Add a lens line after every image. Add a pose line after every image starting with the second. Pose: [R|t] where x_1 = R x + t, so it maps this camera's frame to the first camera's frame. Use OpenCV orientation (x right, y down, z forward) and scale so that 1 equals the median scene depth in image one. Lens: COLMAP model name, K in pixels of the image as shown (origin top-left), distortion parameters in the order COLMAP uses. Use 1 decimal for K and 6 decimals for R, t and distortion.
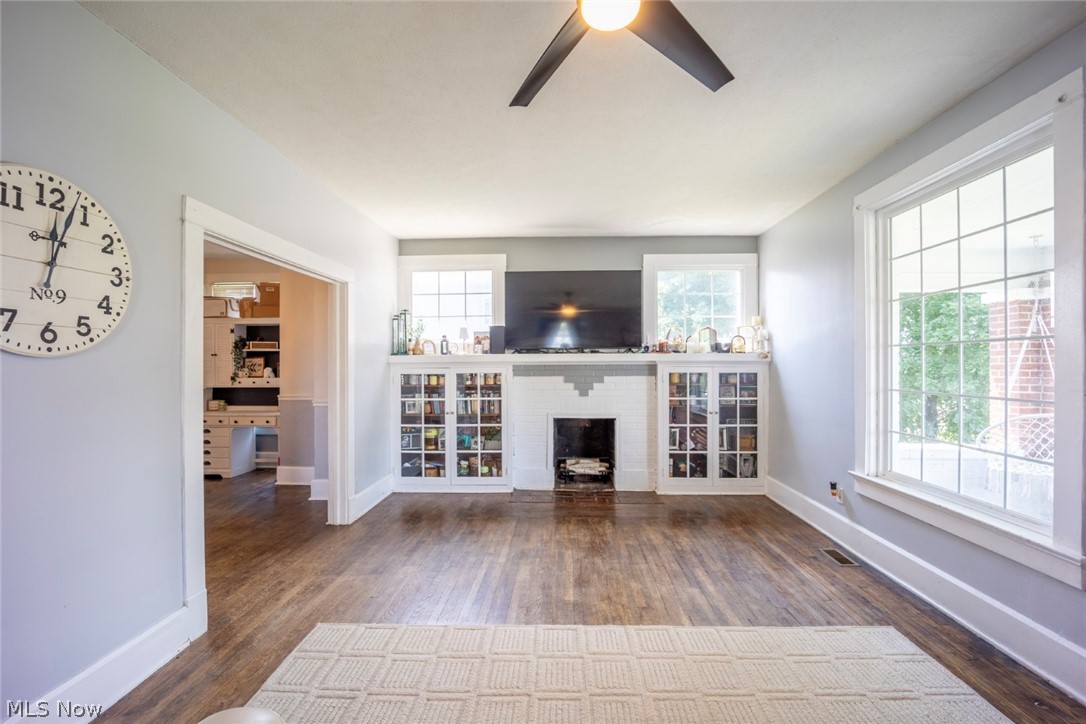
lens RADIAL K [[459.0, 0, 550.9], [0, 459.0, 363.0], [0, 0, 1]] dist [-0.019008, -0.000118]
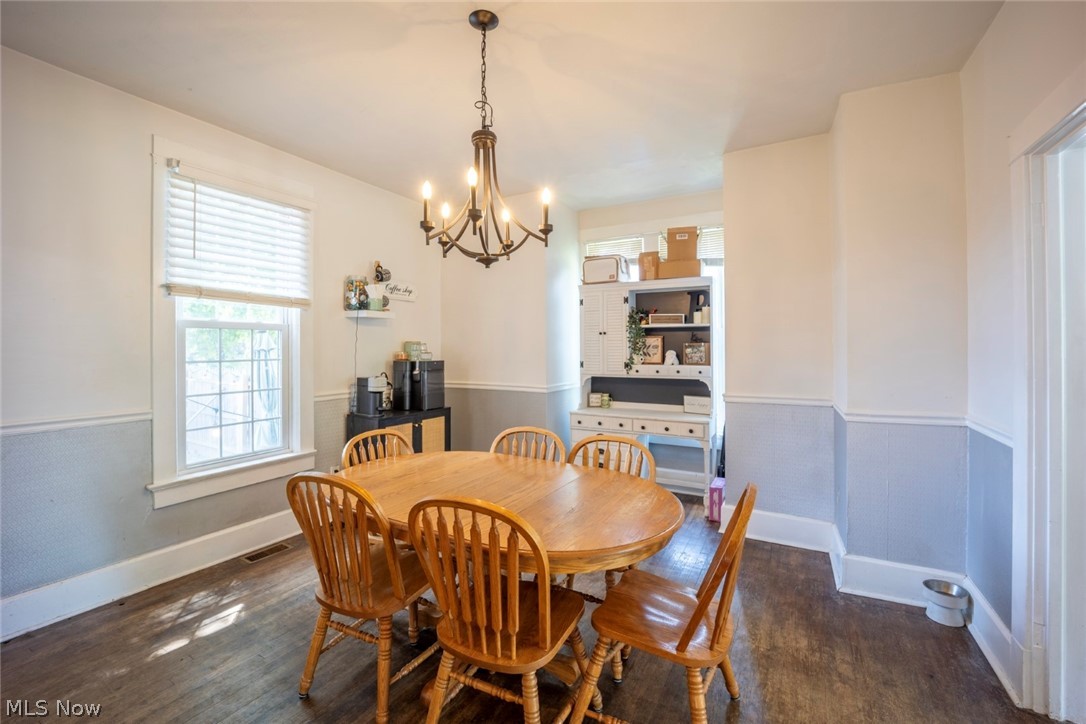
lens RADIAL K [[457.2, 0, 534.3], [0, 457.2, 350.0], [0, 0, 1]] dist [-0.001481, -0.000033]
pose [[0.886433, 0.001197, -0.462855, -0.560471], [0.002898, 0.999963, 0.008138, 0.003354], [0.462848, -0.008555, 0.886396, 0.321553]]
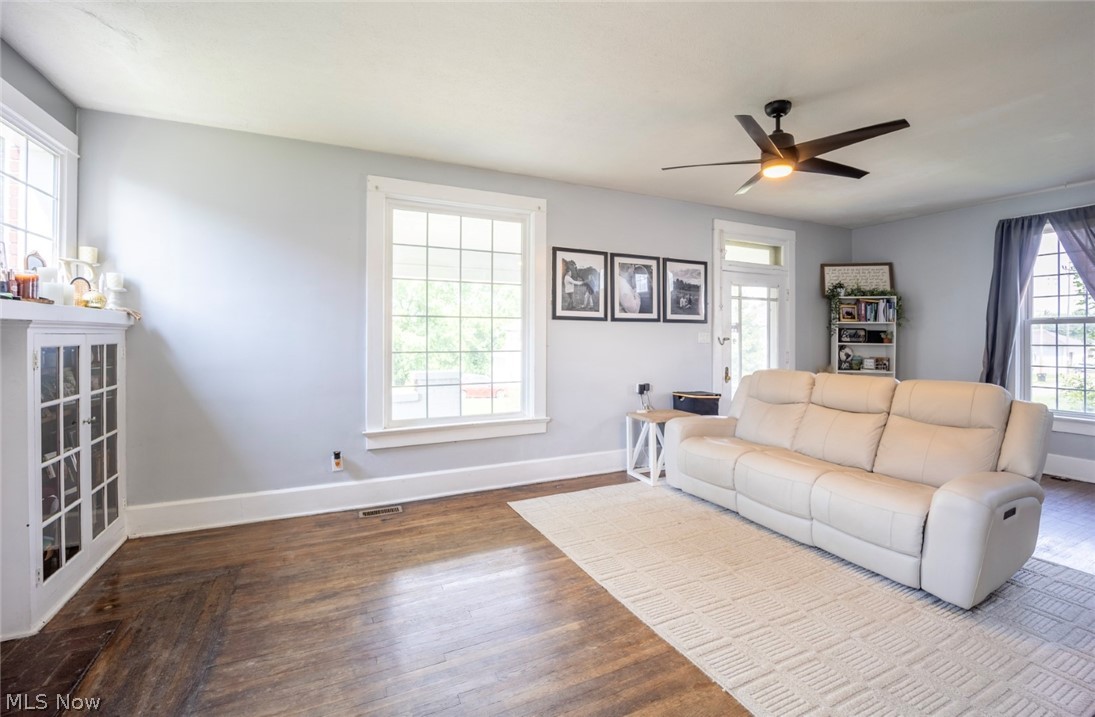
lens RADIAL K [[467.6, 0, 544.1], [0, 467.6, 337.7], [0, 0, 1]] dist [-0.017775, -0.000248]
pose [[-0.456519, -0.002362, 0.889711, -0.339609], [-0.009593, 0.999951, -0.002267, 0.008402], [-0.889662, -0.009569, -0.456520, 0.749912]]
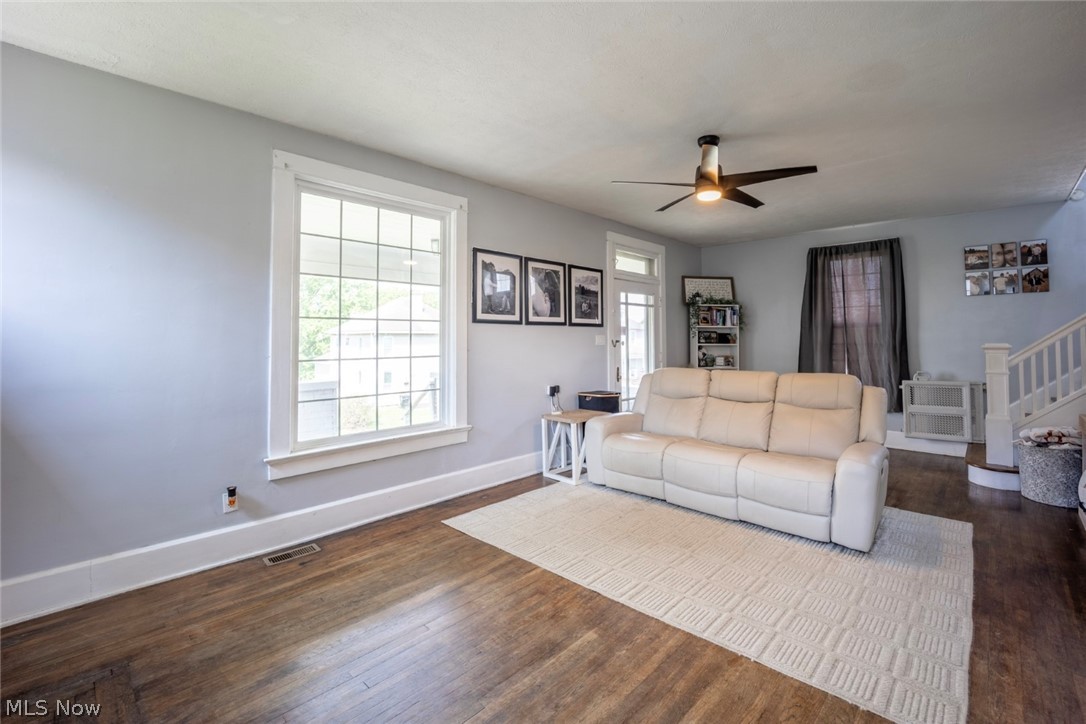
lens RADIAL K [[468.3, 0, 545.3], [0, 468.3, 326.5], [0, 0, 1]] dist [-0.017774, -0.000315]
pose [[-0.744440, 0.021918, 0.667329, -0.229218], [-0.000183, 0.999454, -0.033030, 0.006676], [-0.667689, -0.024711, -0.744030, 0.874792]]
